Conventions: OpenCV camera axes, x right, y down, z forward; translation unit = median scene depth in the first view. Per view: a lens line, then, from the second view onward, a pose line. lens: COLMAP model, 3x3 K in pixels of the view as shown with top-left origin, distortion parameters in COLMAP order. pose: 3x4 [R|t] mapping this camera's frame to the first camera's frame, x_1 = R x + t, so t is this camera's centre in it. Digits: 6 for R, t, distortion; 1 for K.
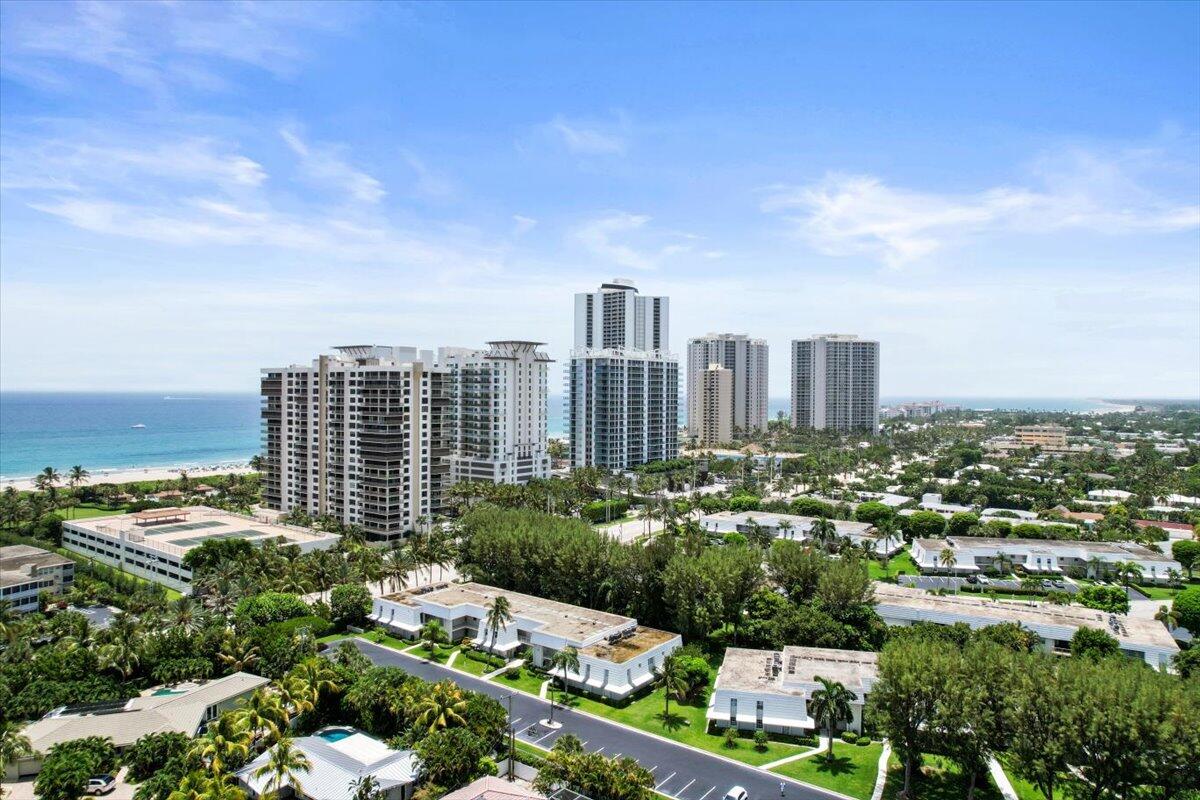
lens RADIAL K [[773.1, 0, 604.3], [0, 773.1, 399.1], [0, 0, 1]] dist [-0.009121, 0.002147]
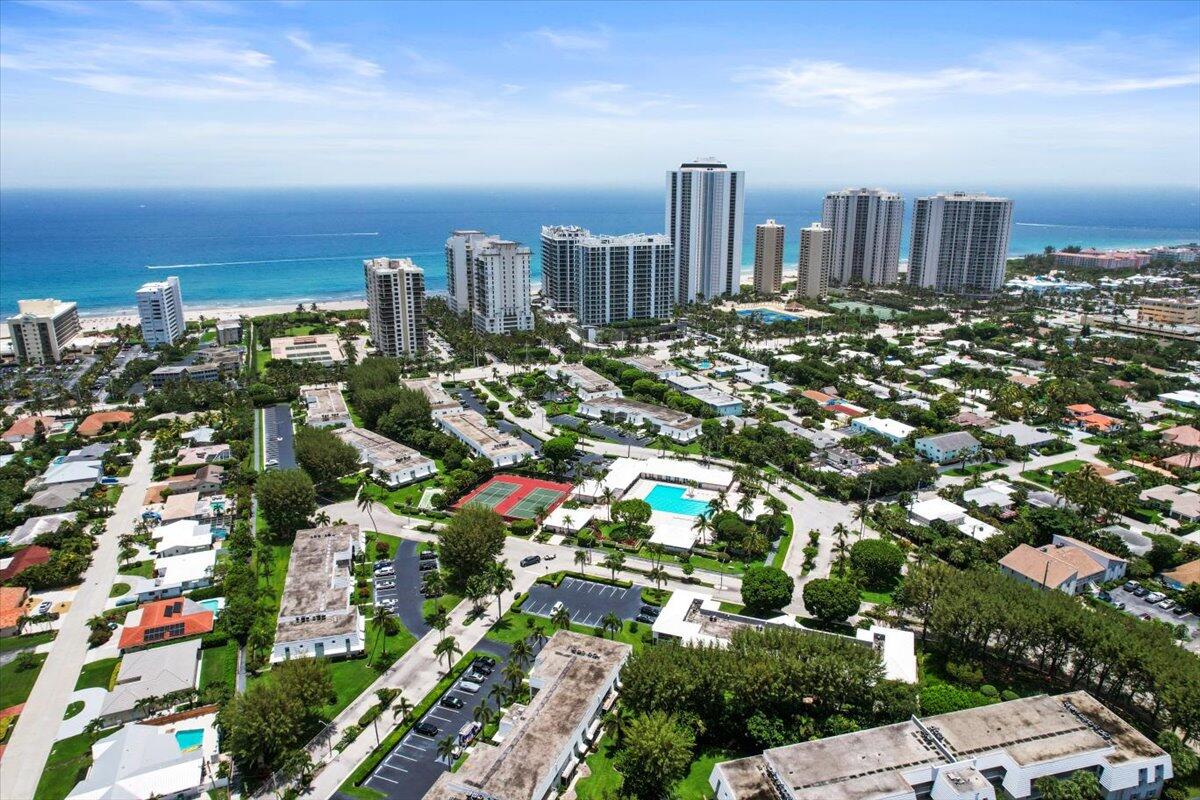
lens RADIAL K [[773.1, 0, 601.6], [0, 773.1, 399.7], [0, 0, 1]] dist [-0.009121, 0.002147]
pose [[0.877070, 0.135810, -0.460764, 1.050064], [-0.009329, 0.963836, 0.266333, -0.236571], [0.480271, -0.229294, 0.846619, -0.395722]]
